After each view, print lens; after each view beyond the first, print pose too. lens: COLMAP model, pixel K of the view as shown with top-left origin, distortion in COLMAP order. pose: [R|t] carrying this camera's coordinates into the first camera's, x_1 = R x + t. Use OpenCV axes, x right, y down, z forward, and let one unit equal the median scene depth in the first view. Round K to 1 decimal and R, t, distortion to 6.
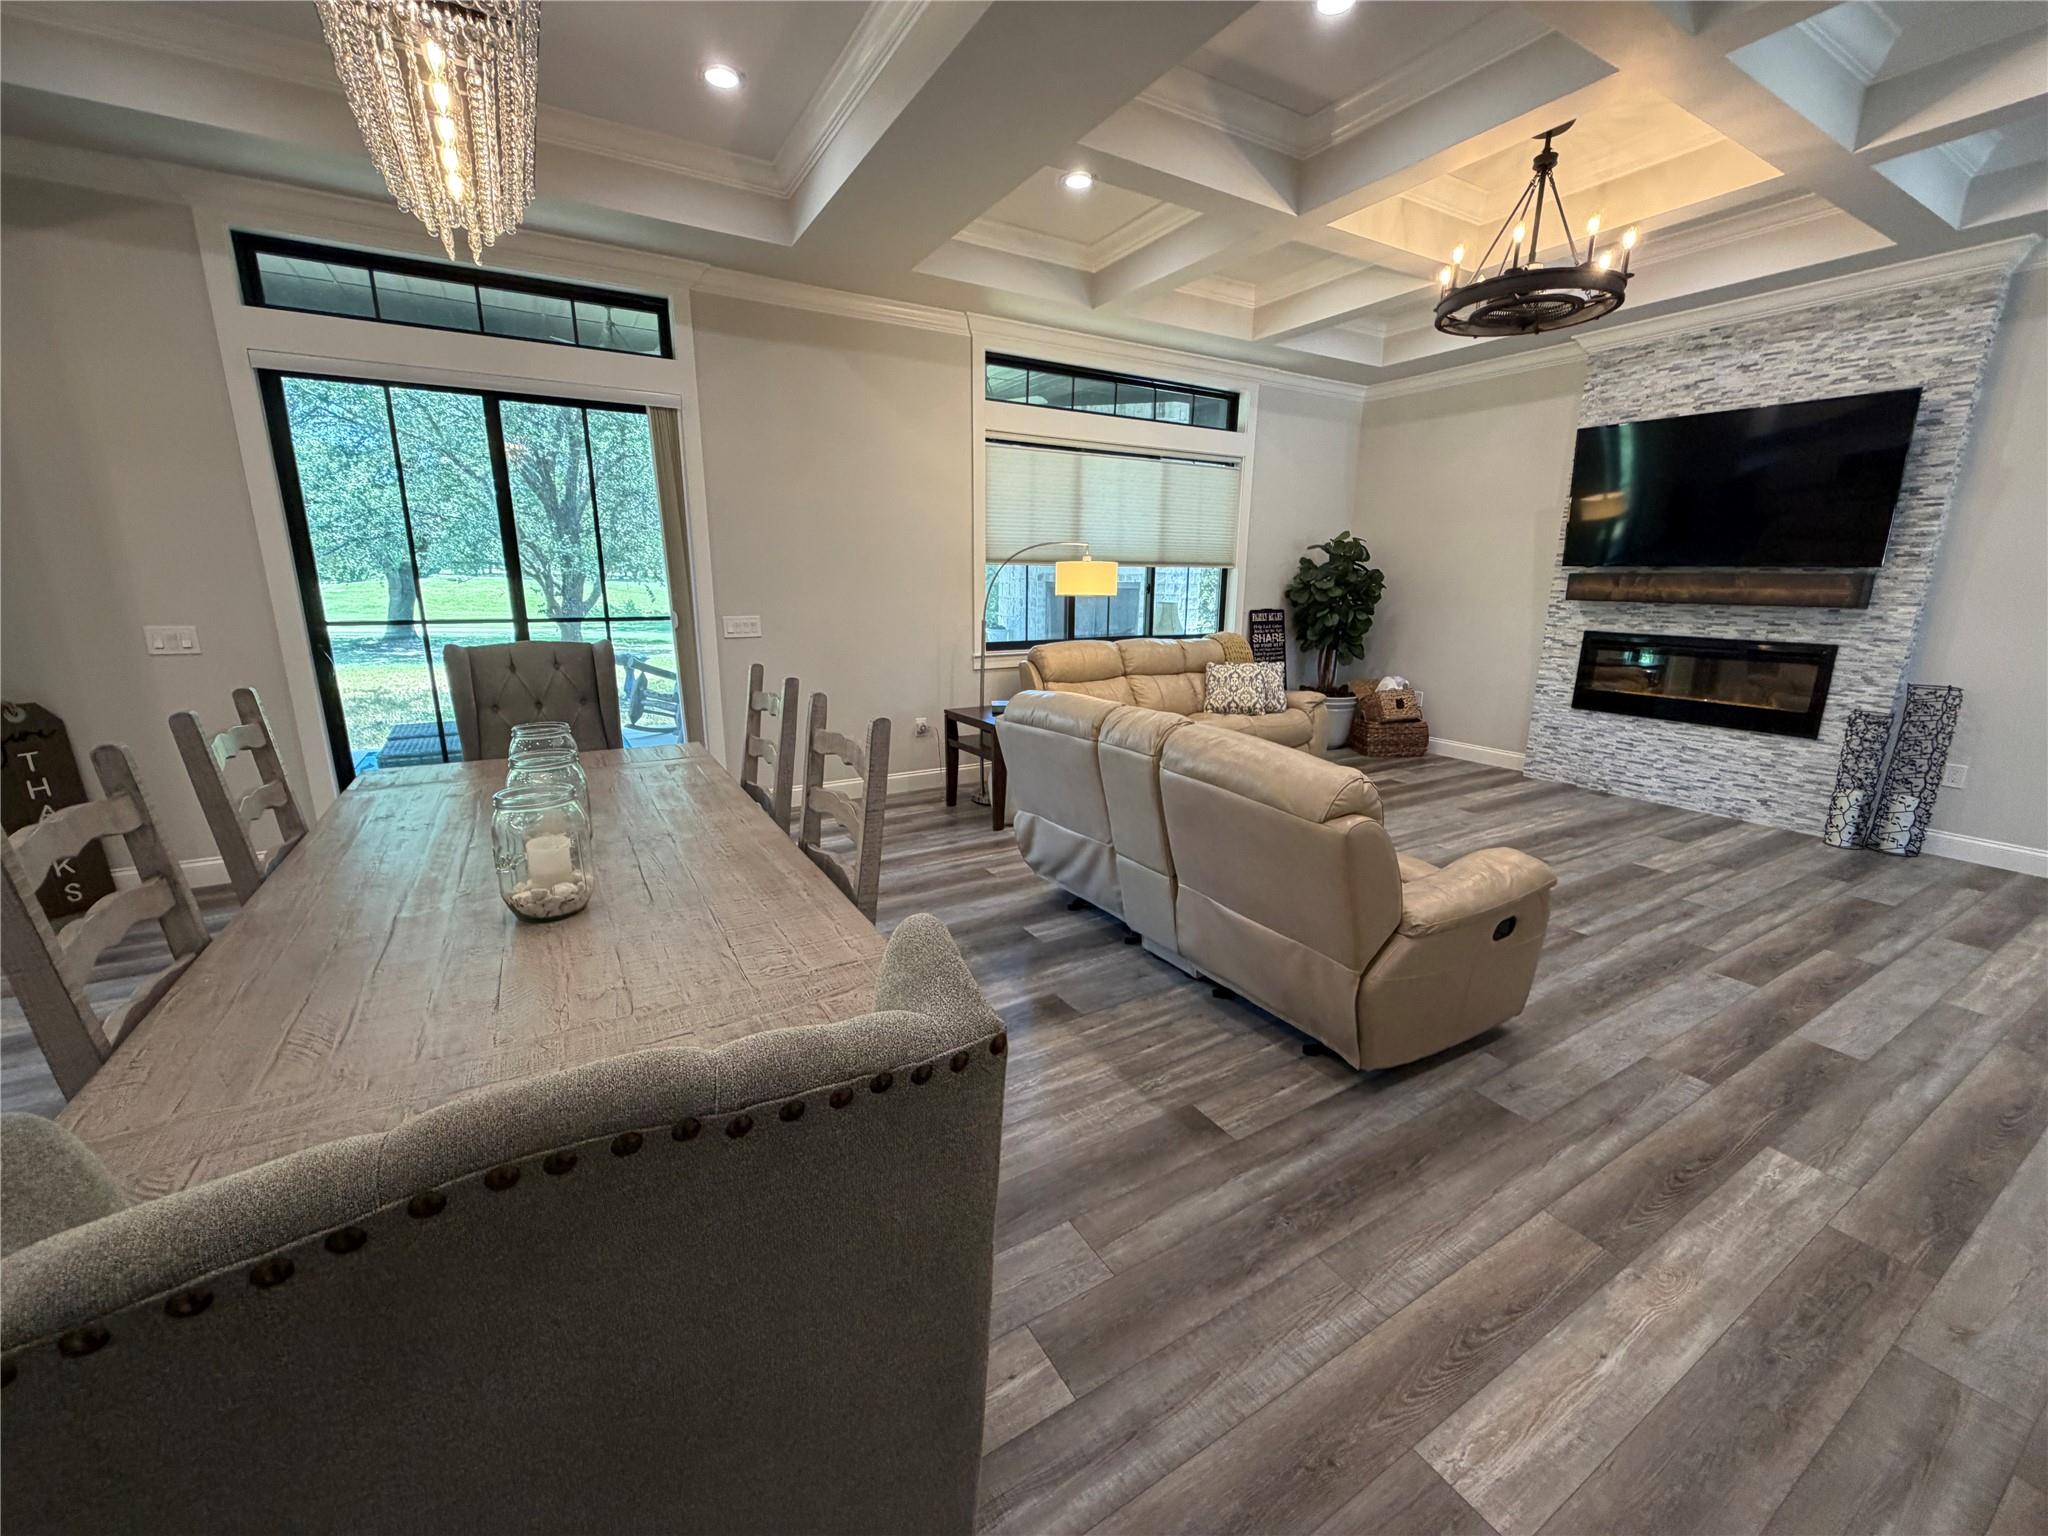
lens RADIAL K [[818.2, 0, 1022.9], [0, 818.2, 775.8], [0, 0, 1]] dist [-0.003926, 0.000279]
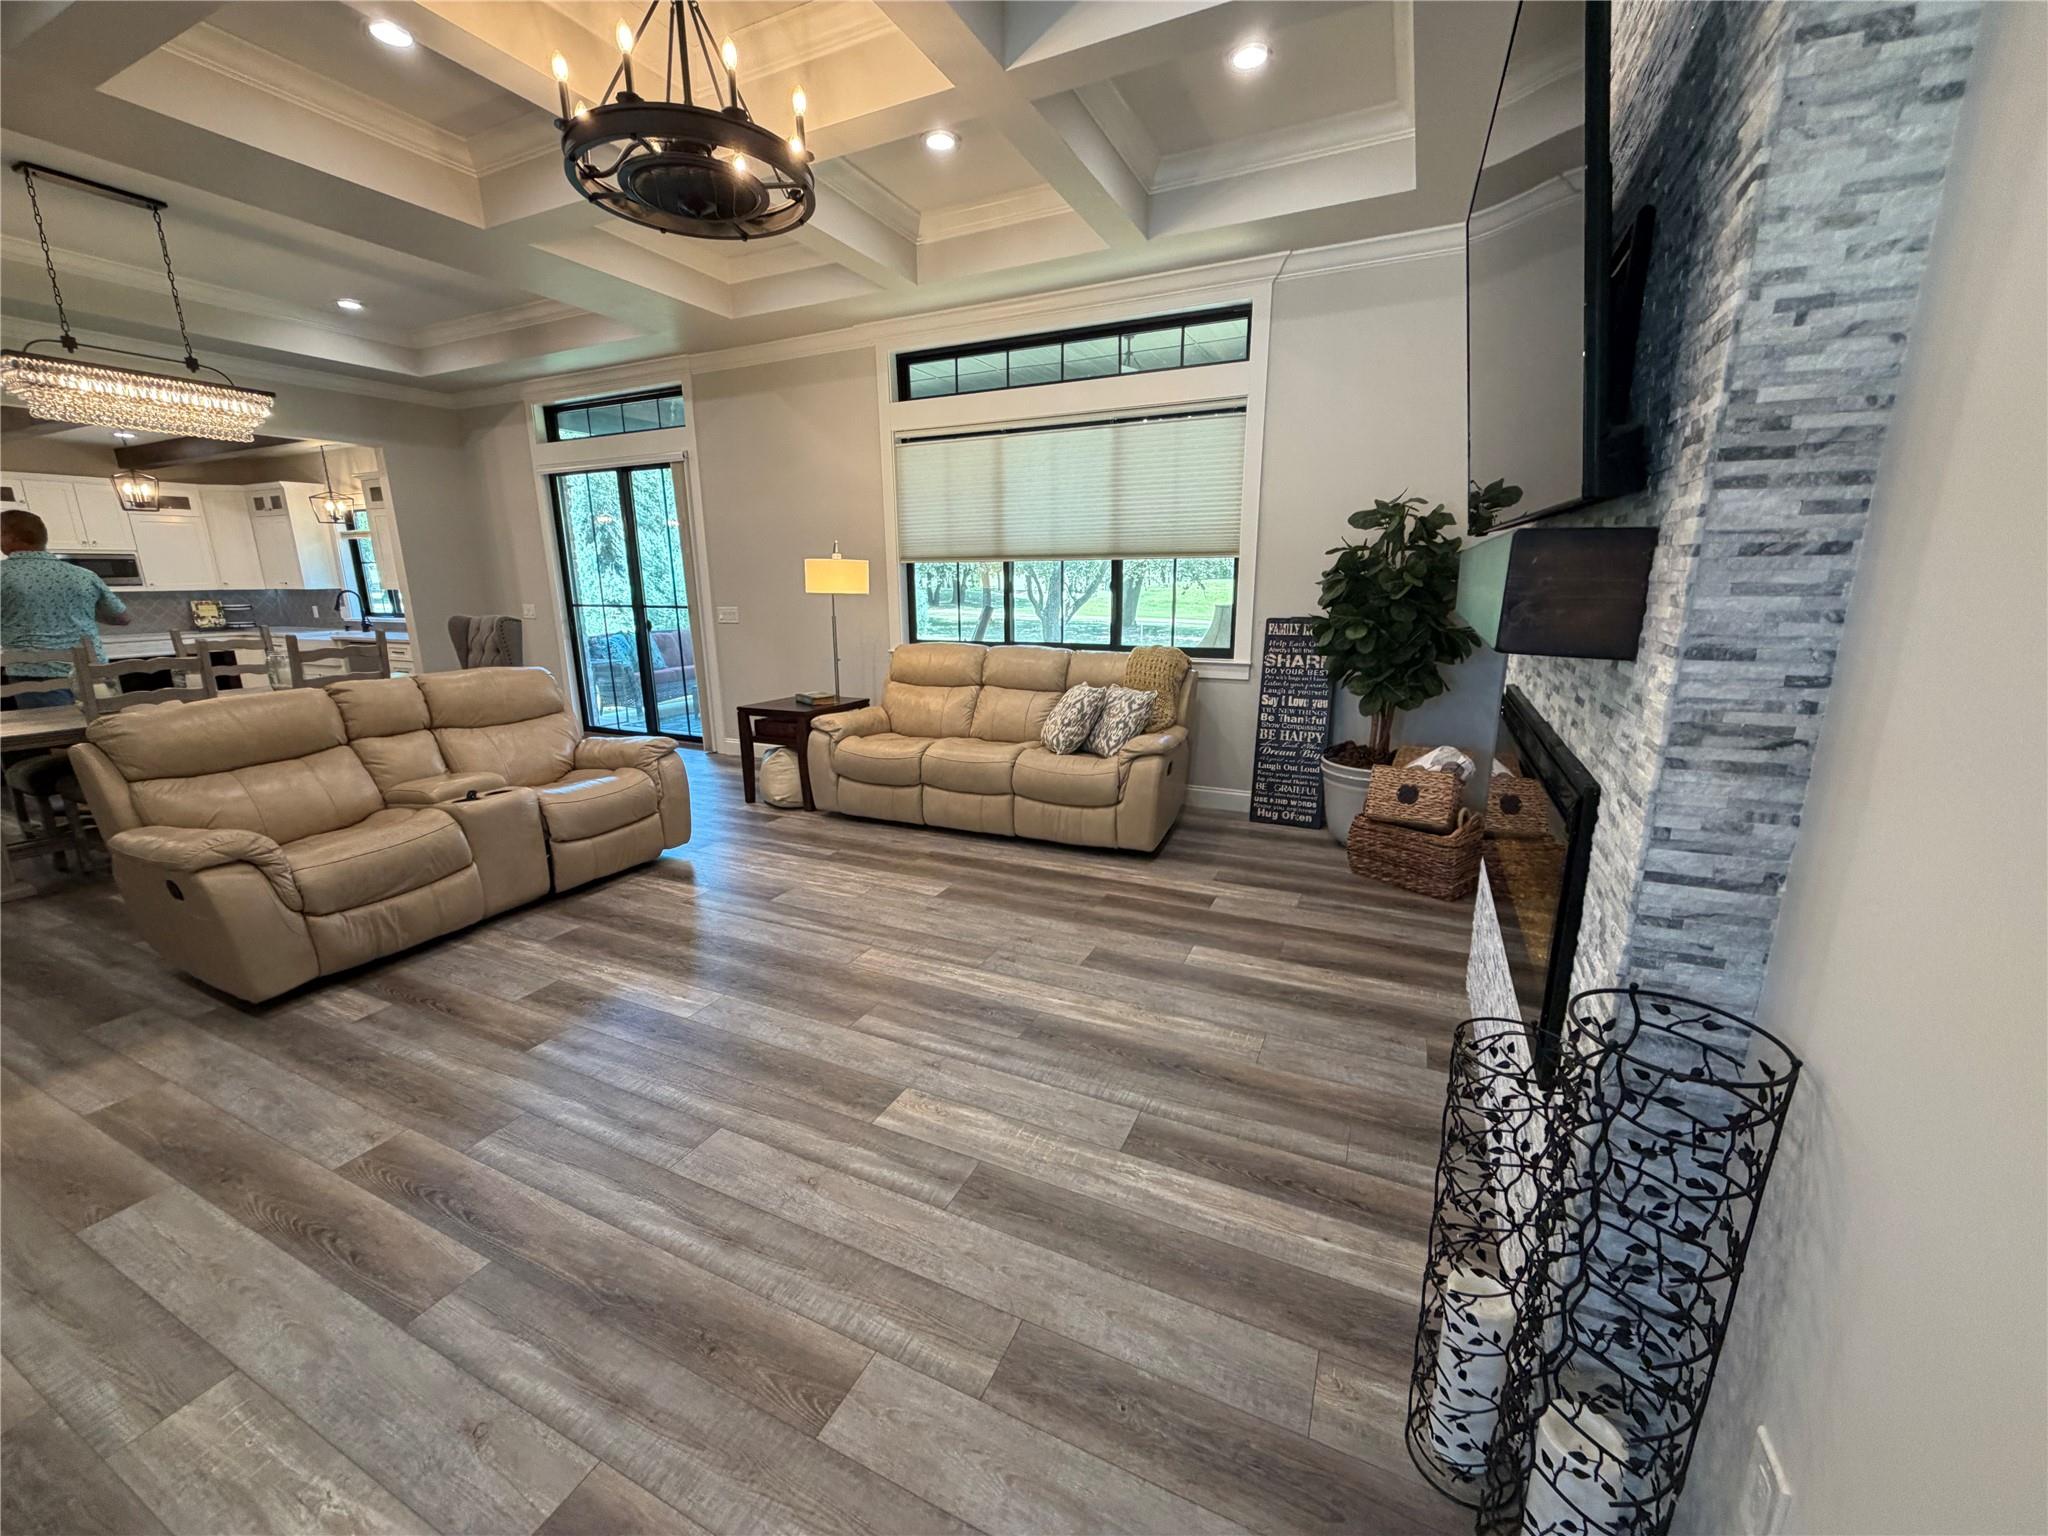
lens RADIAL K [[818.2, 0, 1021.3], [0, 818.2, 776.2], [0, 0, 1]] dist [-0.003926, 0.000279]
pose [[0.553629, 0.187895, -0.811289, 1.131912], [-0.186129, 0.977487, 0.099371, -0.157352], [0.811696, 0.095989, 0.576138, 0.688402]]
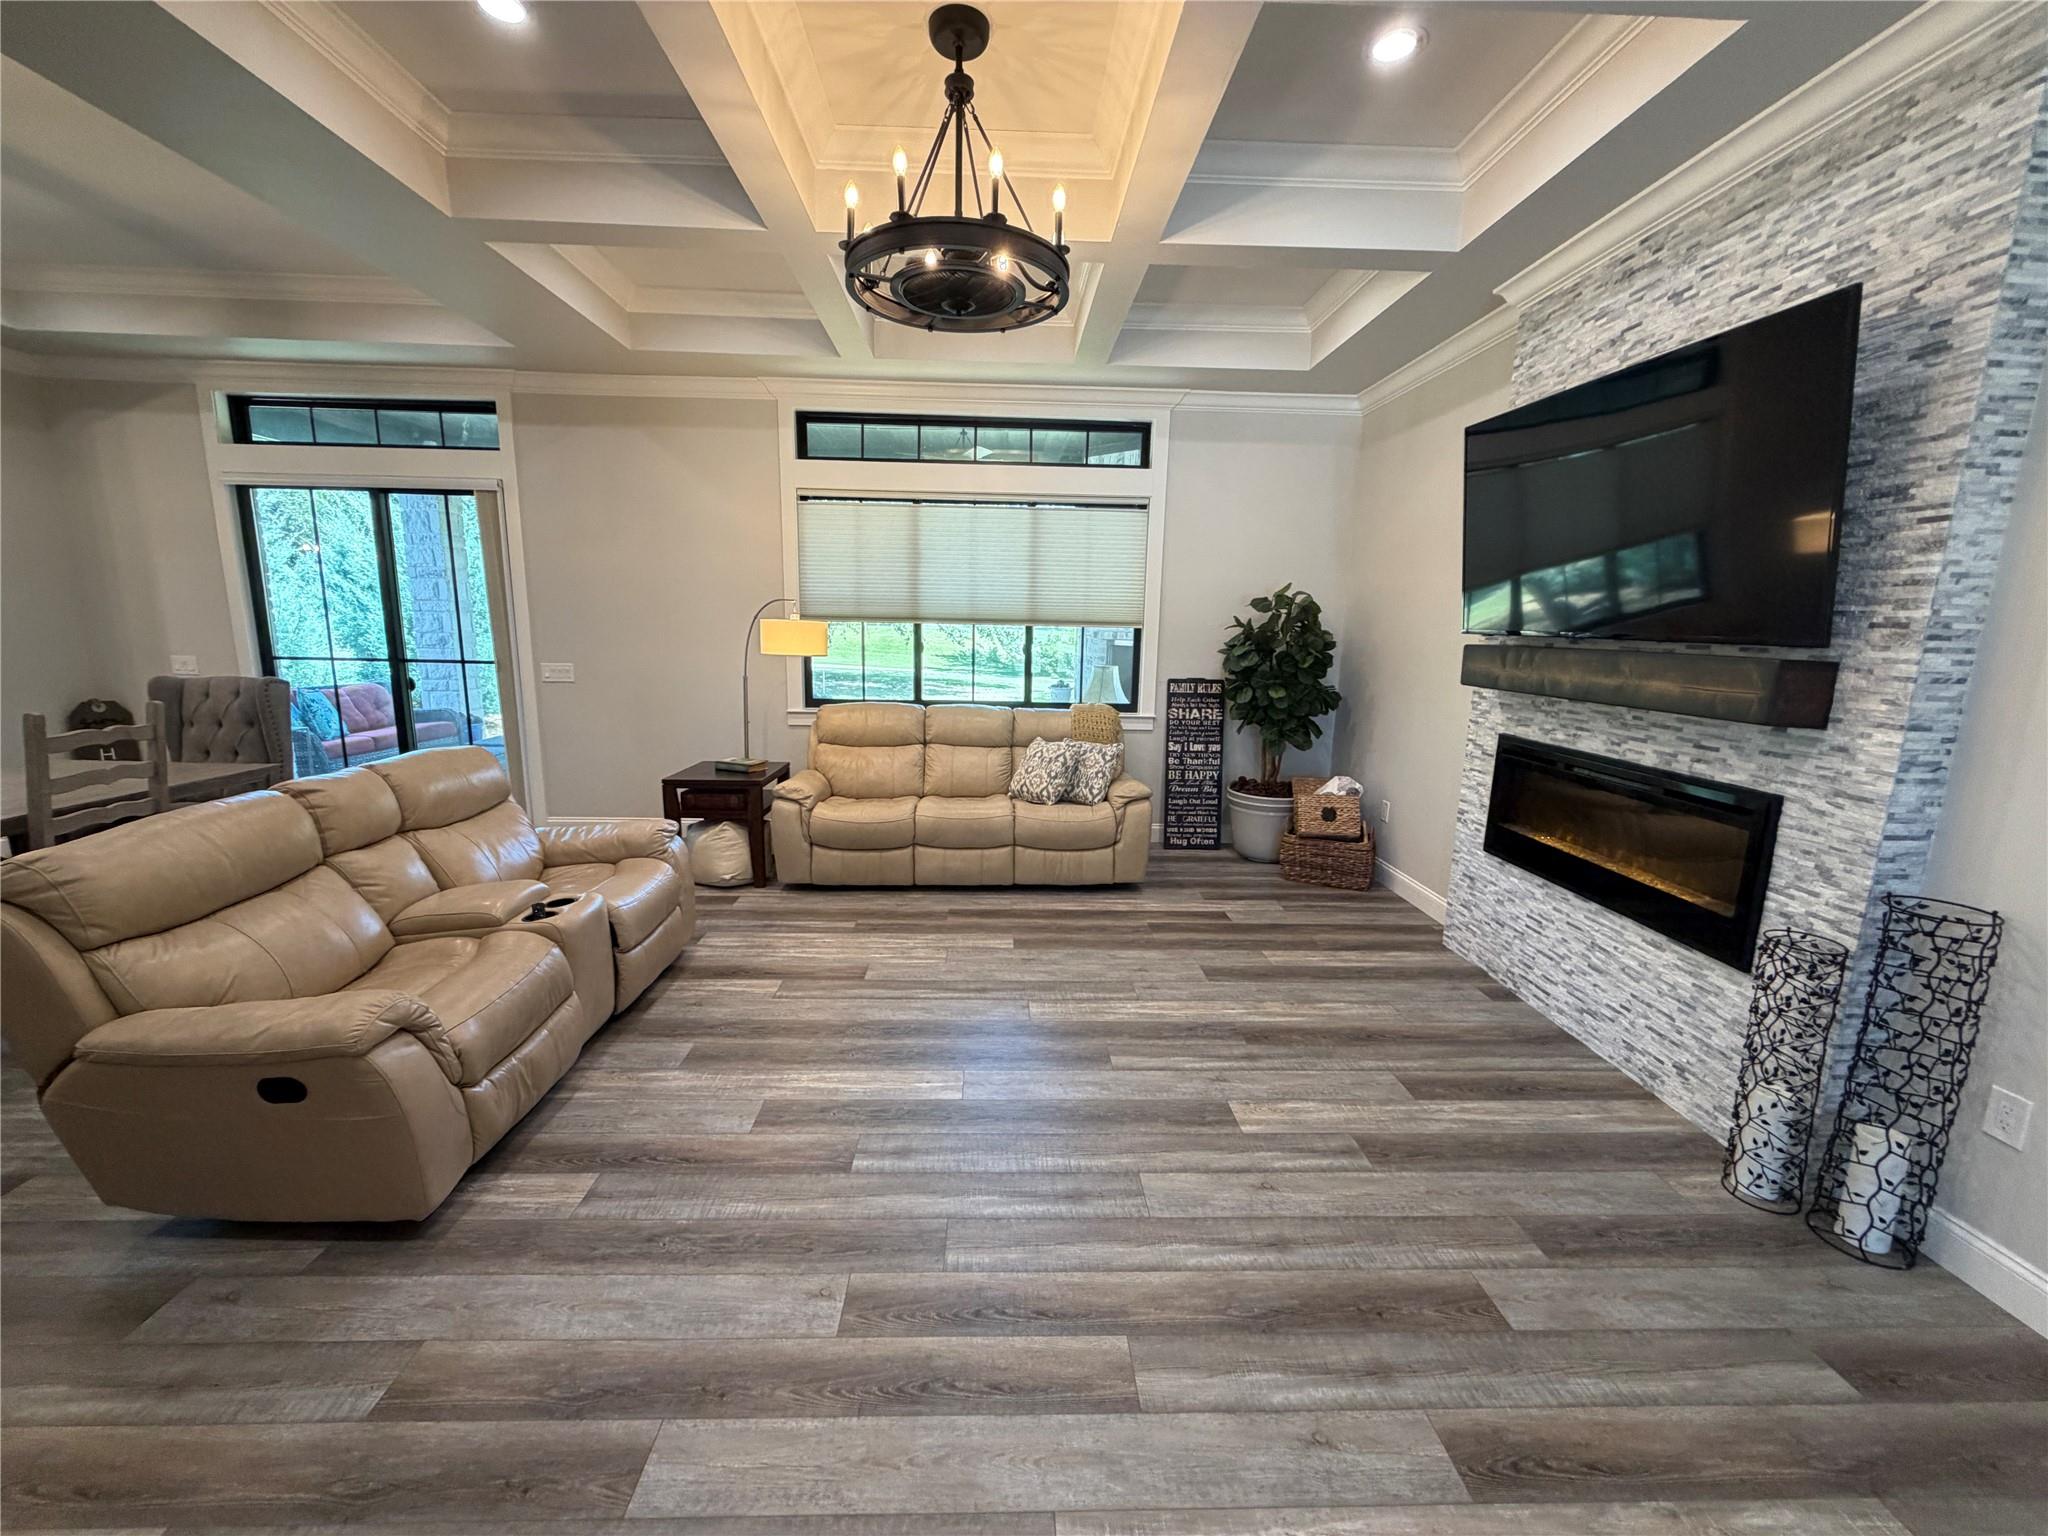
lens RADIAL K [[818.2, 0, 1023.6], [0, 818.2, 776.1], [0, 0, 1]] dist [-0.003926, 0.000279]
pose [[0.875311, 0.101280, -0.472835, 0.836164], [-0.129221, 0.991251, -0.026890, -0.099153], [0.465975, 0.084637, 0.880741, 0.331371]]
